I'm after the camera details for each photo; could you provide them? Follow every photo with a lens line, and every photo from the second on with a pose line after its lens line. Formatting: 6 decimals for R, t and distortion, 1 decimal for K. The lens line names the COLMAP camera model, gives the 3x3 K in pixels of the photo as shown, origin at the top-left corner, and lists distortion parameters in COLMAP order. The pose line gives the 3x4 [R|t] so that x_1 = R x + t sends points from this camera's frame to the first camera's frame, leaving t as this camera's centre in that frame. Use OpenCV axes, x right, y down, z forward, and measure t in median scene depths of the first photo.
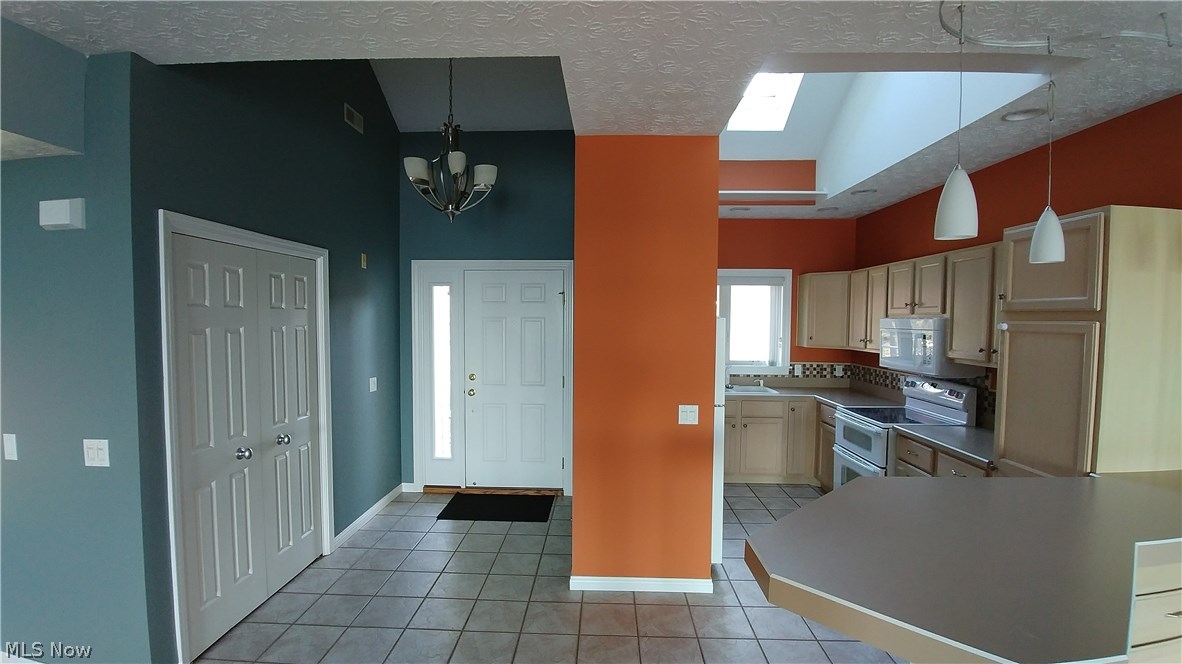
lens RADIAL K [[525.4, 0, 584.5], [0, 525.4, 344.6], [0, 0, 1]] dist [-0.030821, -0.000197]
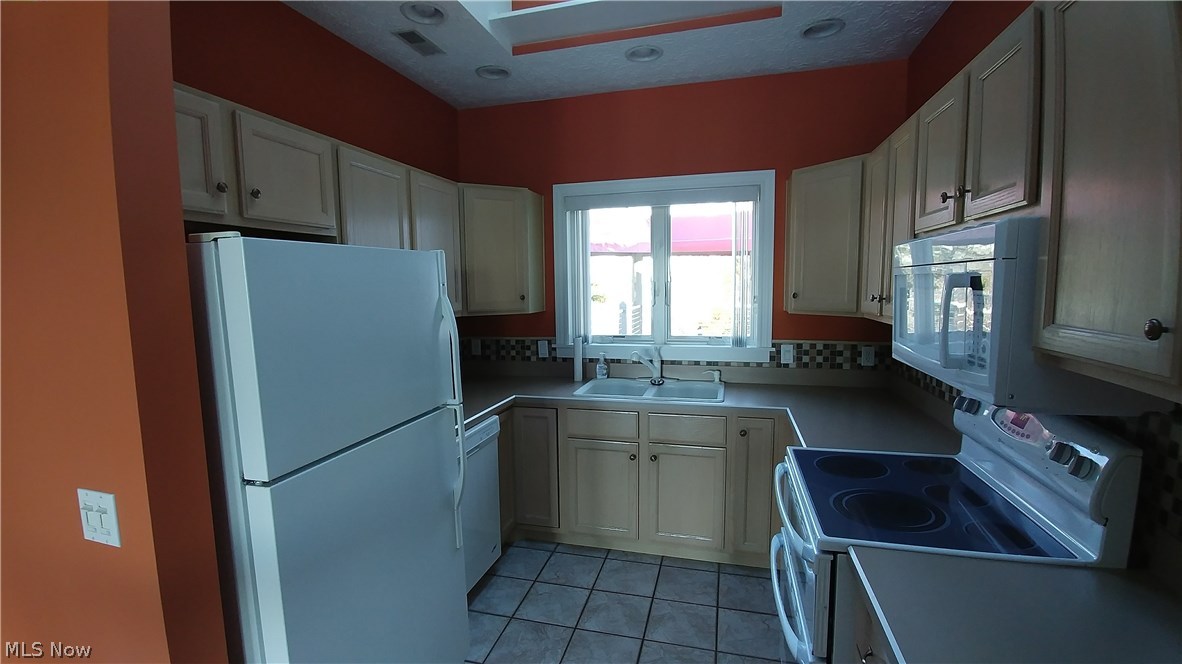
lens RADIAL K [[535.3, 0, 563.5], [0, 535.3, 335.6], [0, 0, 1]] dist [0.017473, -0.035831]
pose [[0.967467, -0.003605, -0.252973, 0.354730], [0.016172, 0.998735, 0.047615, -0.001314], [0.252482, -0.050157, 0.966301, 0.436892]]
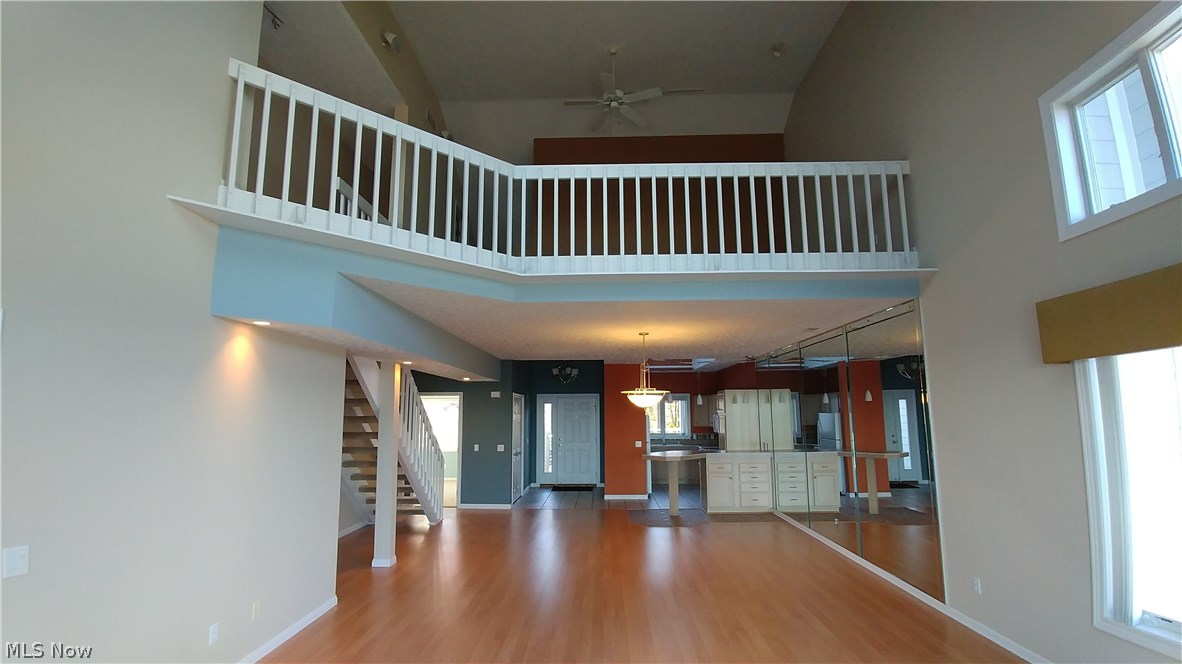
lens RADIAL K [[525.4, 0, 584.5], [0, 525.4, 344.6], [0, 0, 1]] dist [-0.030821, -0.000197]
pose [[0.999923, -0.009944, 0.007400, -0.104785], [0.011105, 0.983896, -0.178394, 0.060913], [-0.005507, 0.178463, 0.983931, -1.500498]]
